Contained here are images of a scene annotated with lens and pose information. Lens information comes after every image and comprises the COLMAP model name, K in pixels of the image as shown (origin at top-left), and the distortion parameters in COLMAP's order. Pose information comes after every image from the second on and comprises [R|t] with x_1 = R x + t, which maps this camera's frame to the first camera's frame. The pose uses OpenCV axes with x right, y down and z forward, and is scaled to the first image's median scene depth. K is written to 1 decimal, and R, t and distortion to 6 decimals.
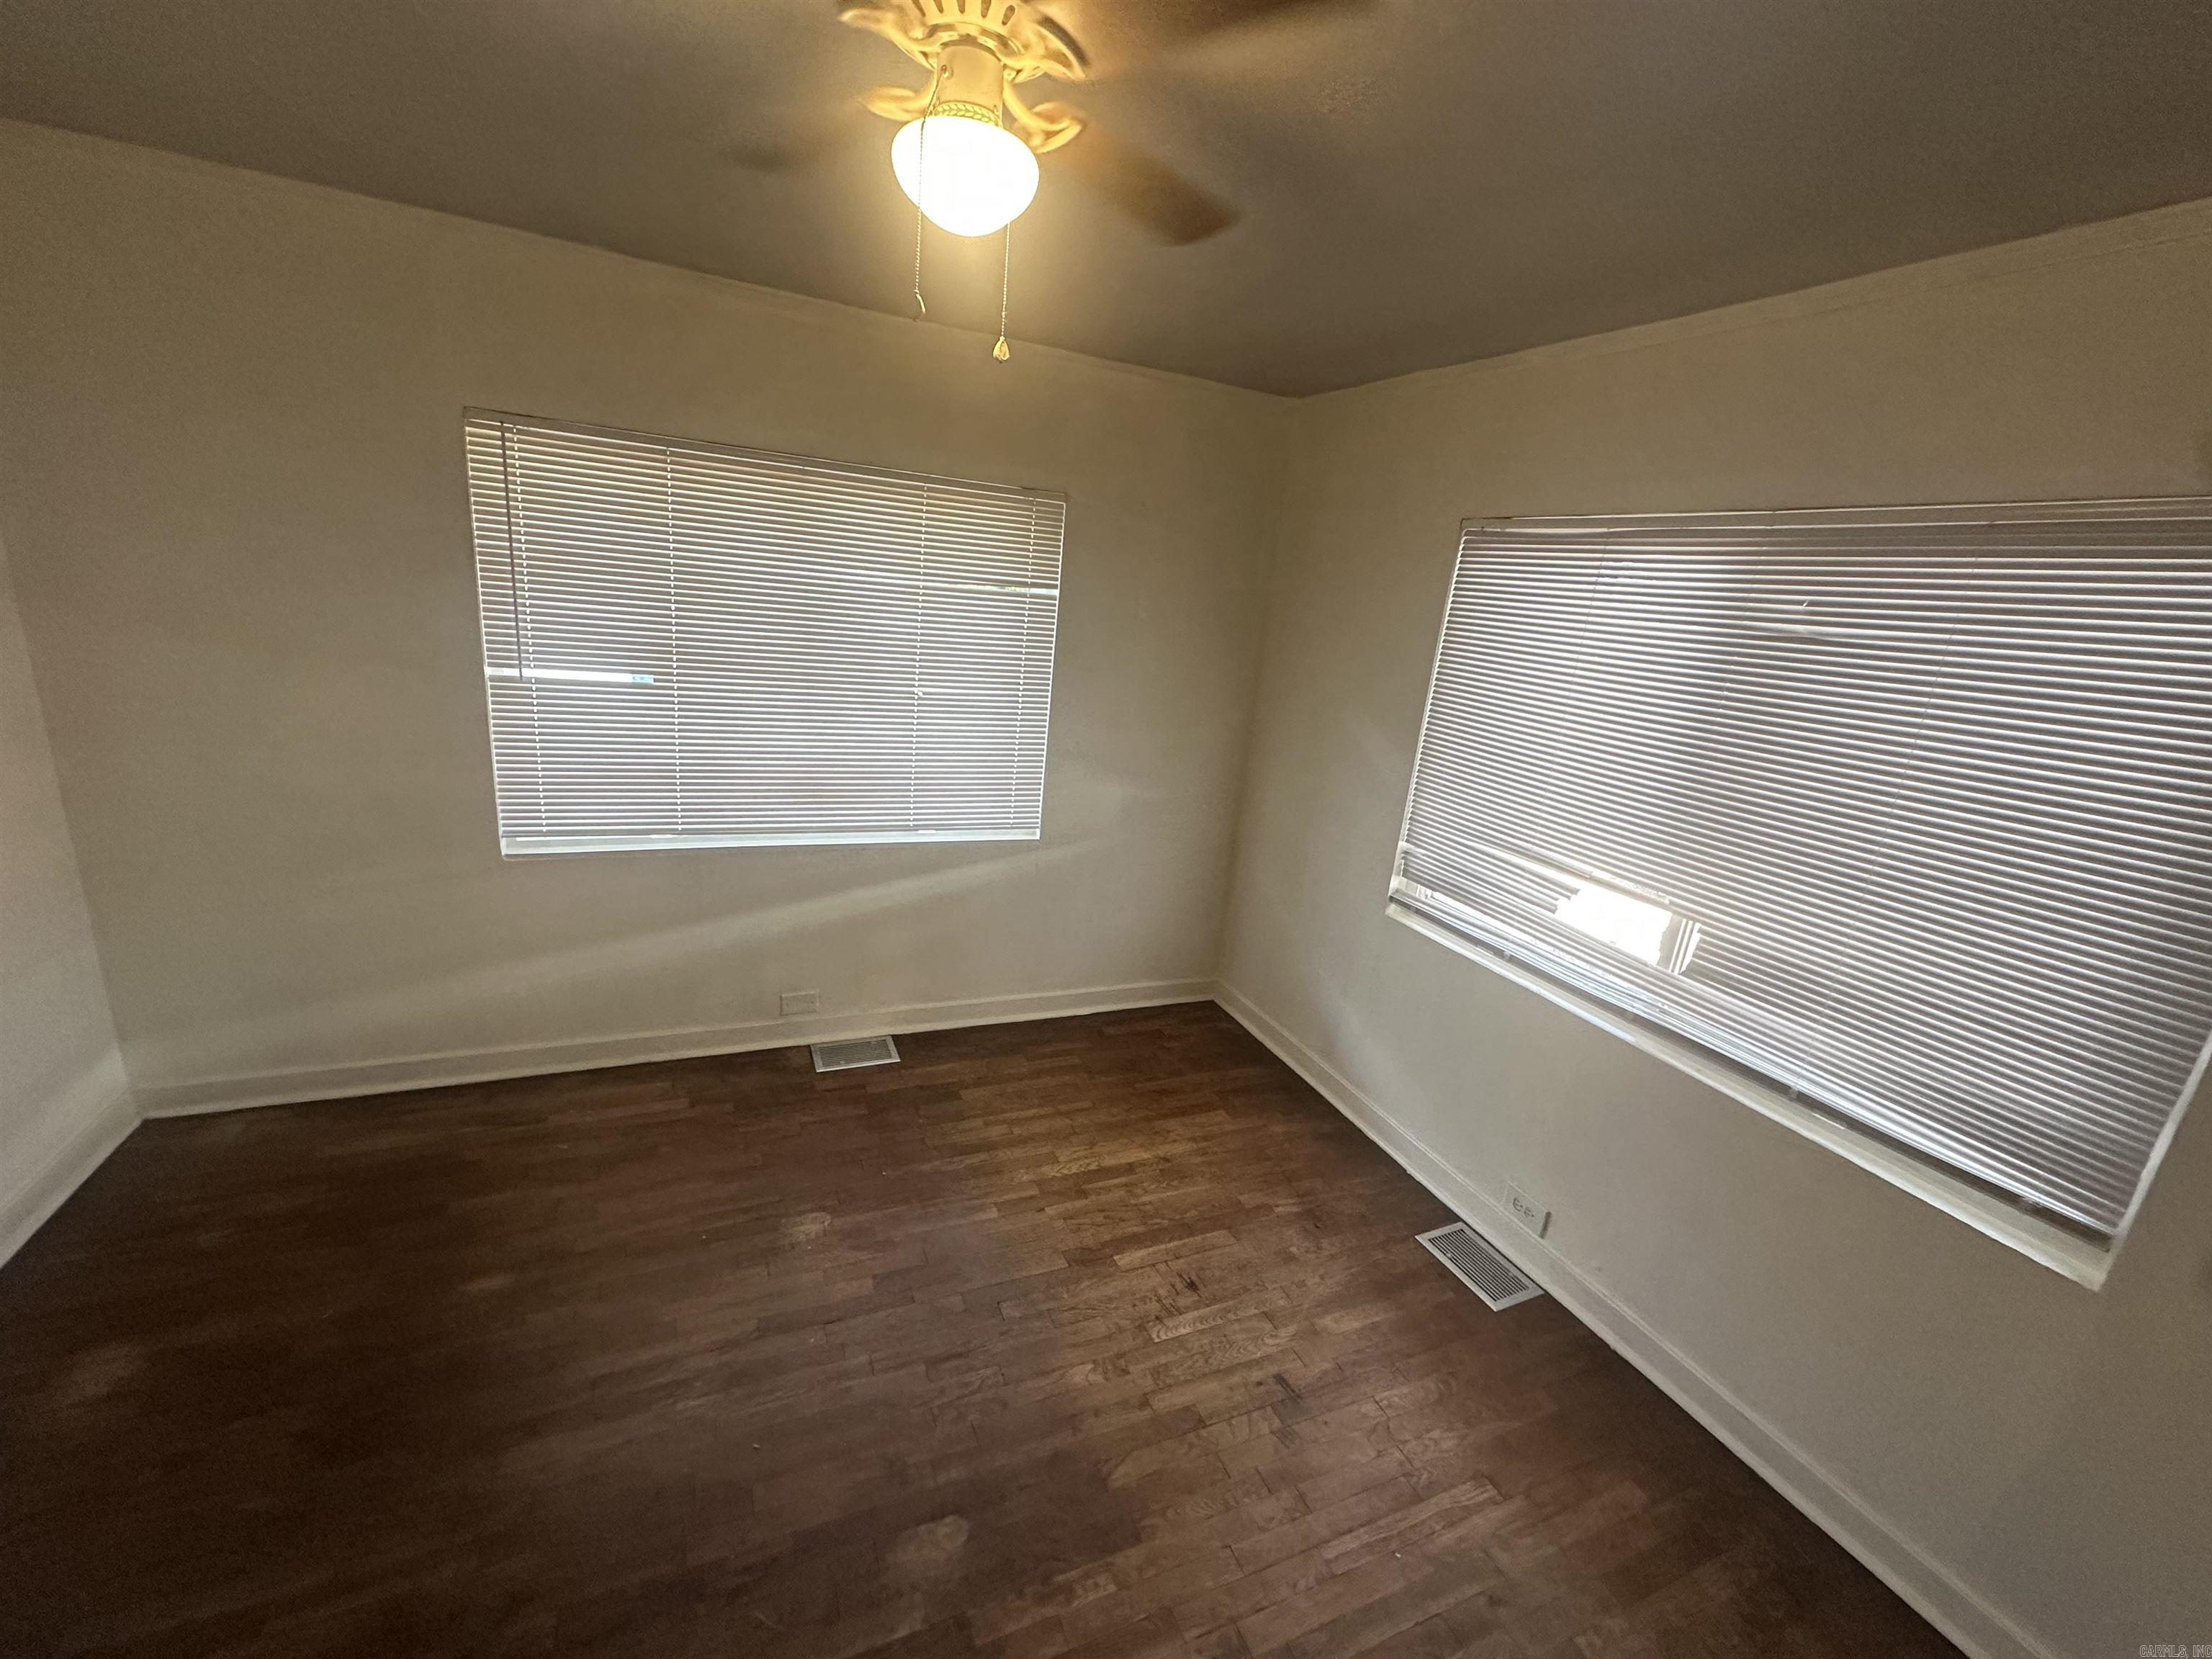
lens RADIAL K [[886.2, 0, 1103.5], [0, 886.2, 830.9], [0, 0, 1]] dist [-0.006210, 0.001217]
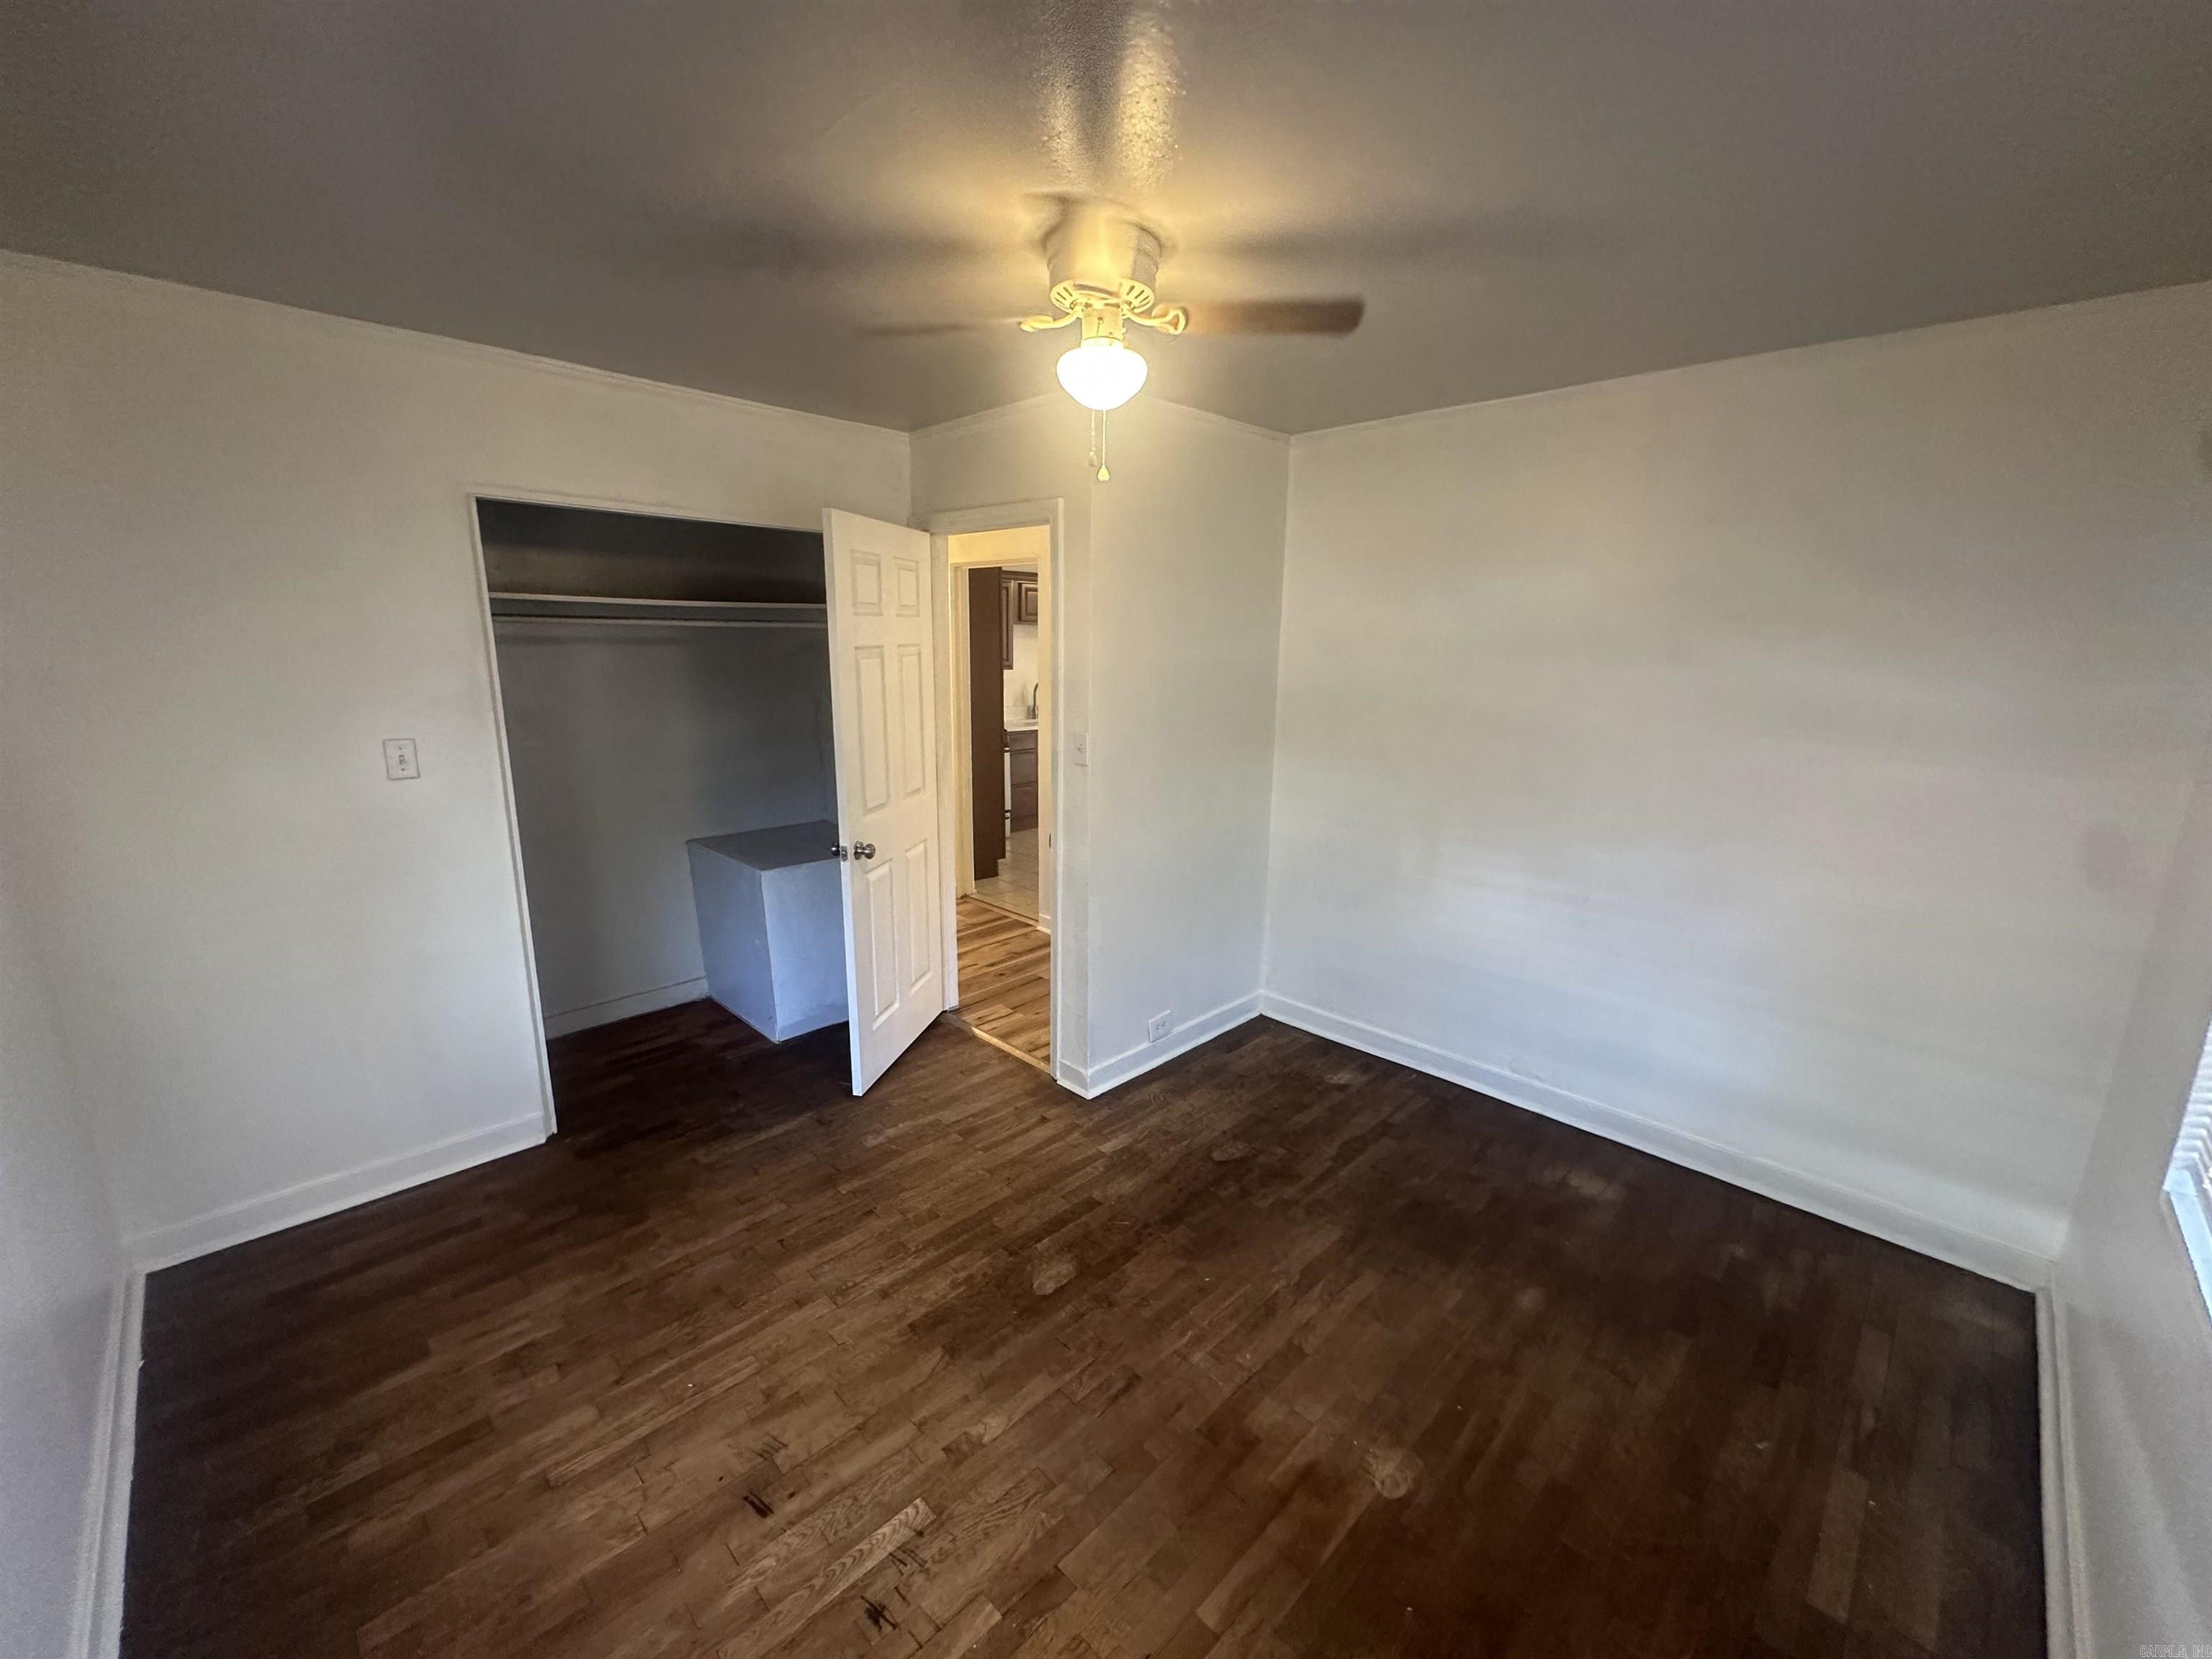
lens RADIAL K [[886.2, 0, 1101.2], [0, 886.2, 827.2], [0, 0, 1]] dist [-0.006210, 0.001217]
pose [[-0.927879, -0.032816, -0.371435, 0.239444], [-0.196550, 0.889542, 0.412411, -0.375384], [0.316874, 0.455673, -0.831837, 1.524345]]
